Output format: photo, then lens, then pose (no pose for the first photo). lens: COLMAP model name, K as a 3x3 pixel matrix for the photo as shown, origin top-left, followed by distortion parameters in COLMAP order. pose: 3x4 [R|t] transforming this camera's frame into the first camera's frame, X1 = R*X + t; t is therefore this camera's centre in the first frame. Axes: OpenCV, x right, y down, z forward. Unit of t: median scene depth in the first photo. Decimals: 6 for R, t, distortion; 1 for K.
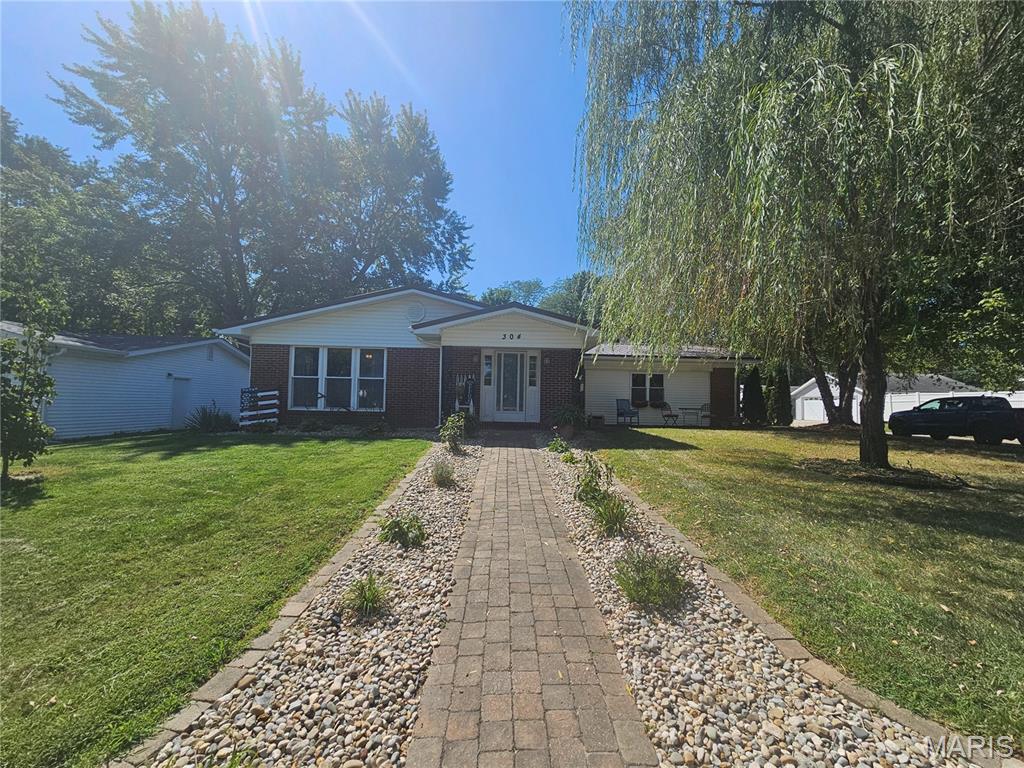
lens RADIAL K [[418.2, 0, 504.5], [0, 418.2, 385.1], [0, 0, 1]] dist [0.000532, 0.000233]
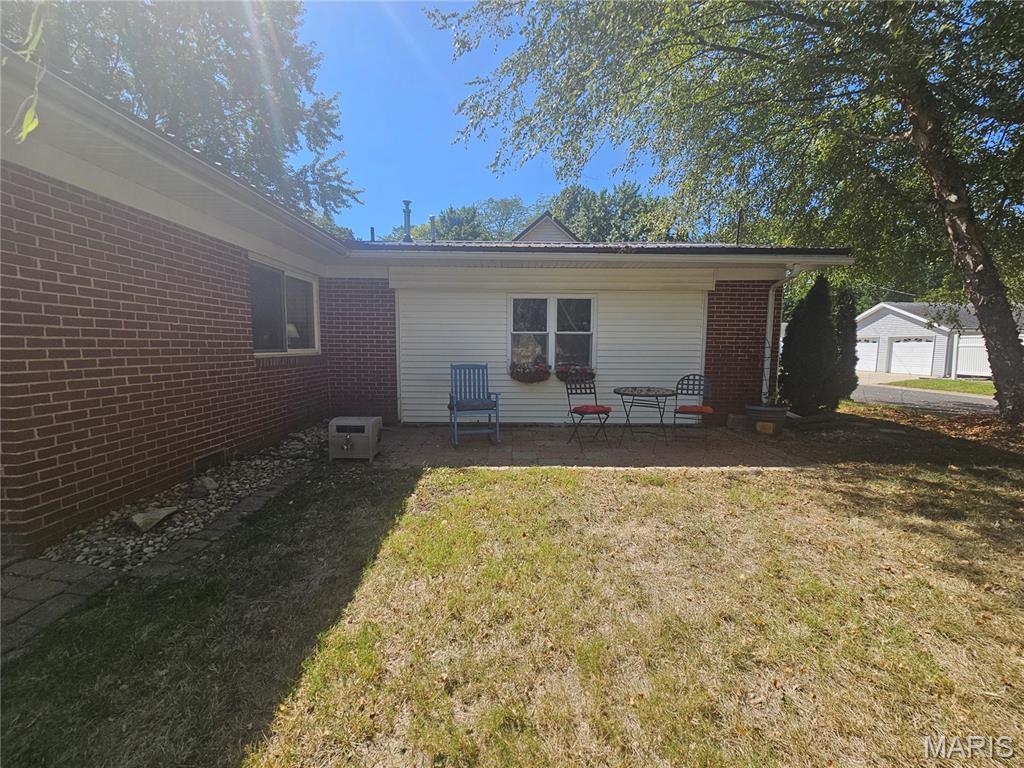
lens RADIAL K [[418.2, 0, 504.5], [0, 418.2, 385.1], [0, 0, 1]] dist [0.000532, 0.000233]
pose [[0.999826, -0.011309, -0.014858, 0.411922], [0.013279, 0.990062, 0.140006, -0.002109], [0.013127, -0.140179, 0.990039, 0.806271]]
